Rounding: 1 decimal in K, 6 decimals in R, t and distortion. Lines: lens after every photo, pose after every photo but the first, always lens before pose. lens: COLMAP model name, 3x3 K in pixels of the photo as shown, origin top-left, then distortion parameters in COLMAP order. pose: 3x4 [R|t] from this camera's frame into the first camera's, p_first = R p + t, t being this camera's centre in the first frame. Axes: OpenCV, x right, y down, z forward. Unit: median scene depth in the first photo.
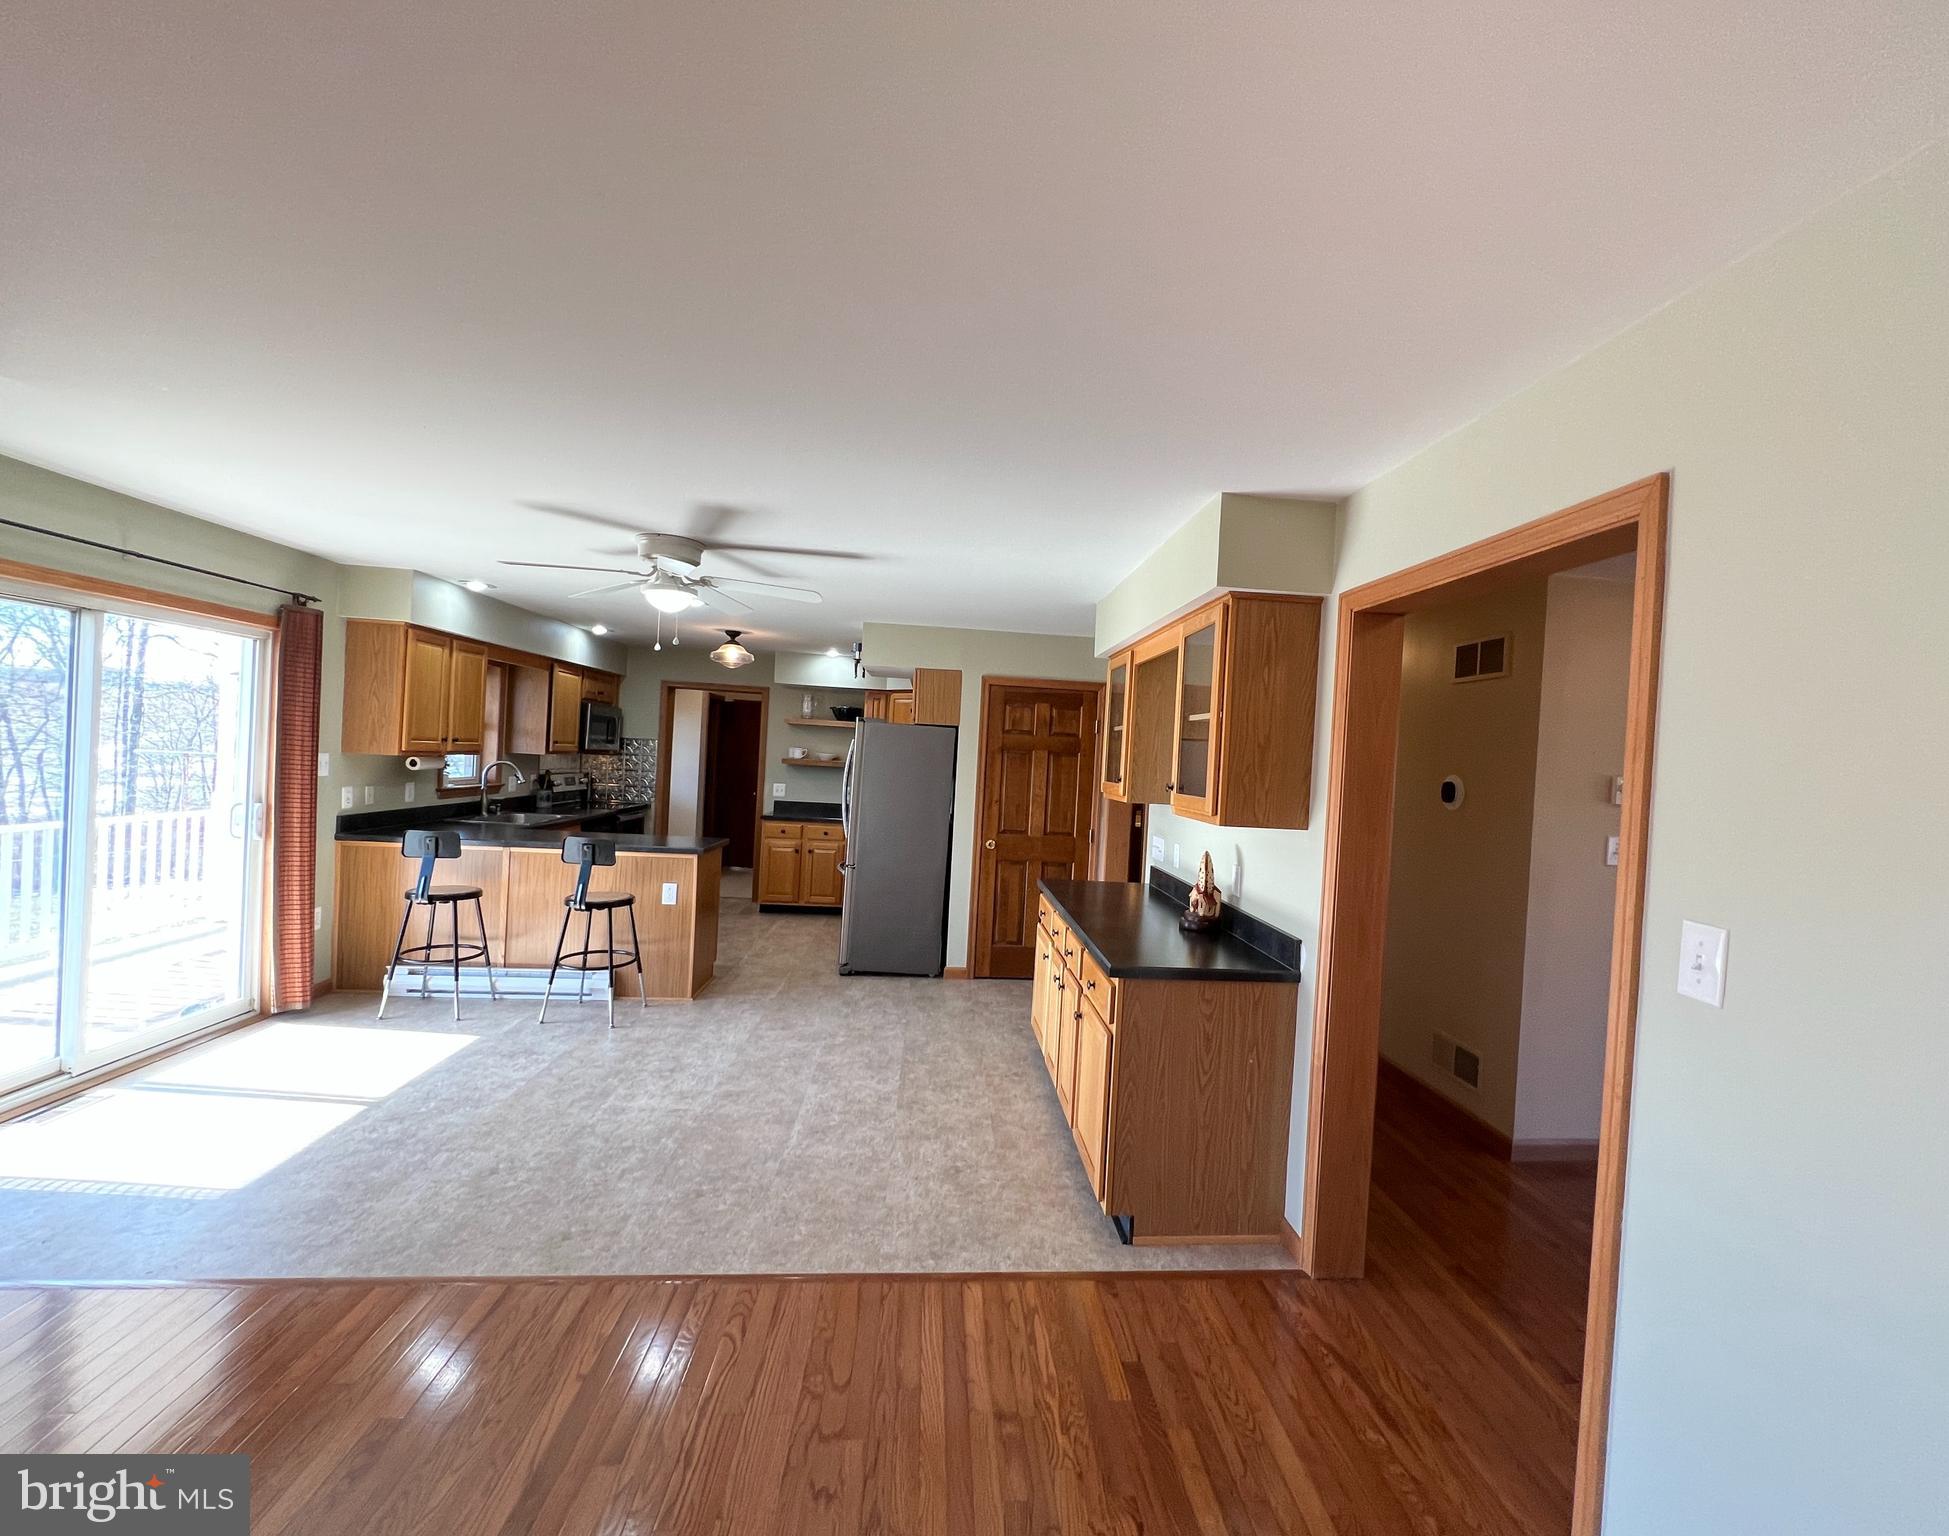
lens RADIAL K [[834.9, 0, 992.4], [0, 834.9, 761.7], [0, 0, 1]] dist [-0.001620, 0.000084]
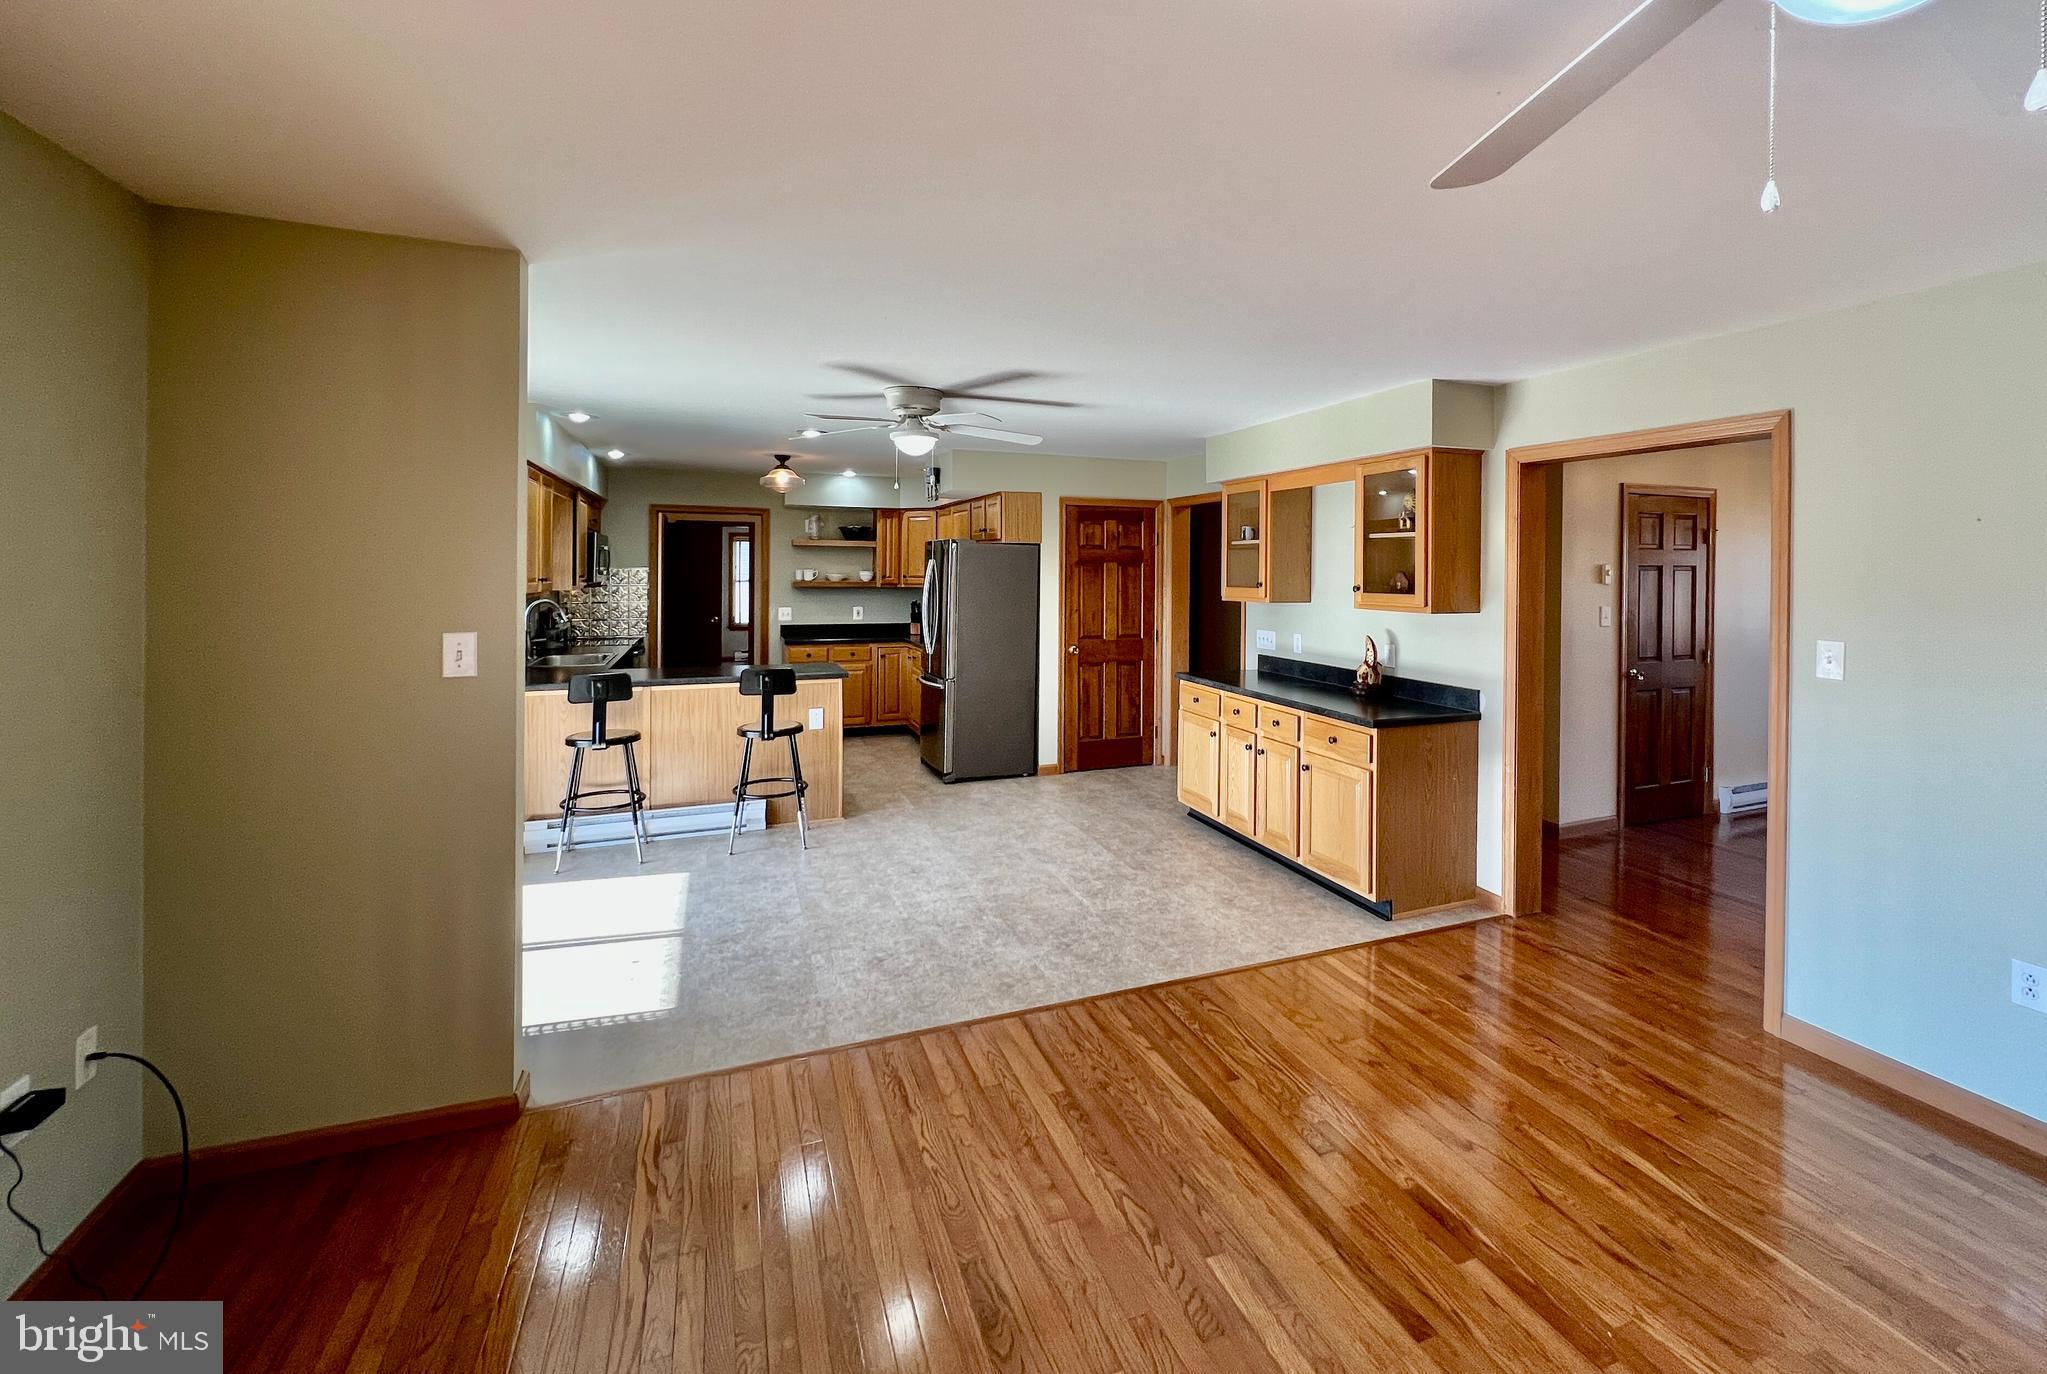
lens RADIAL K [[878.7, 0, 1073.1], [0, 878.7, 569.9], [0, 0, 1]] dist [-0.002187, -0.000260]
pose [[0.956414, -0.048443, 0.287968, -0.391579], [0.047272, 0.998821, 0.011024, -0.022481], [-0.288162, 0.003069, 0.957577, -0.129773]]
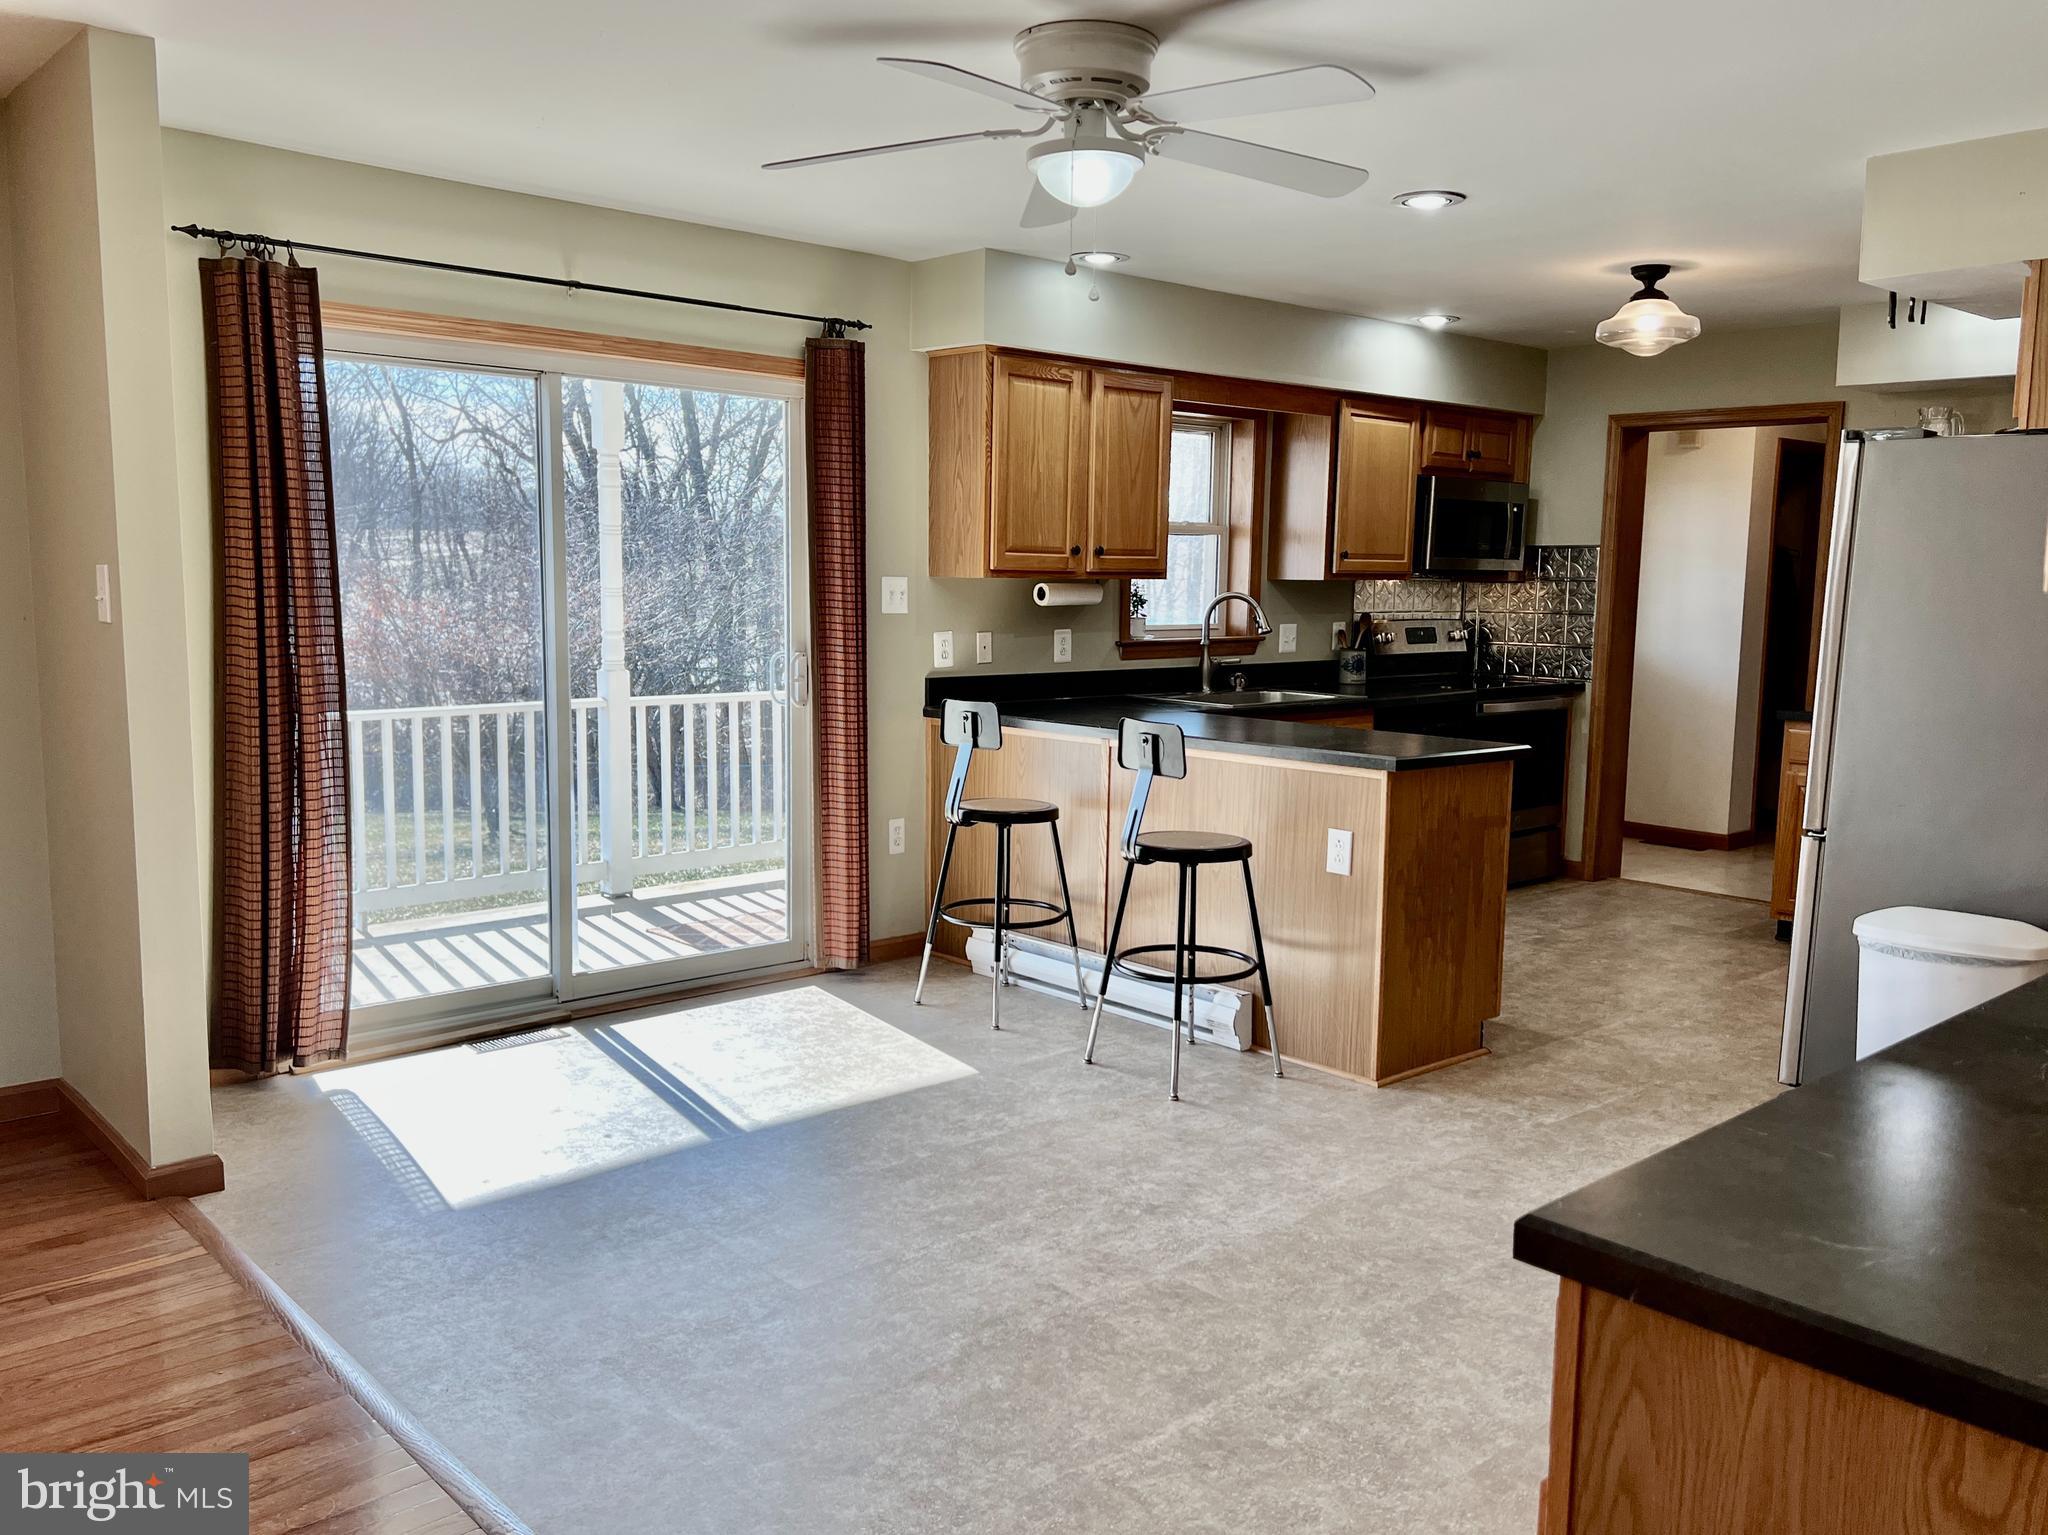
lens RADIAL K [[1614.8, 0, 1037.4], [0, 1614.8, 772.4], [0, 0, 1]] dist [0.045163, -0.030210]
pose [[0.615060, 0.056238, -0.786472, 0.222874], [0.012081, 0.996664, 0.080716, 0.039119], [0.788387, -0.059147, 0.612329, 0.318753]]
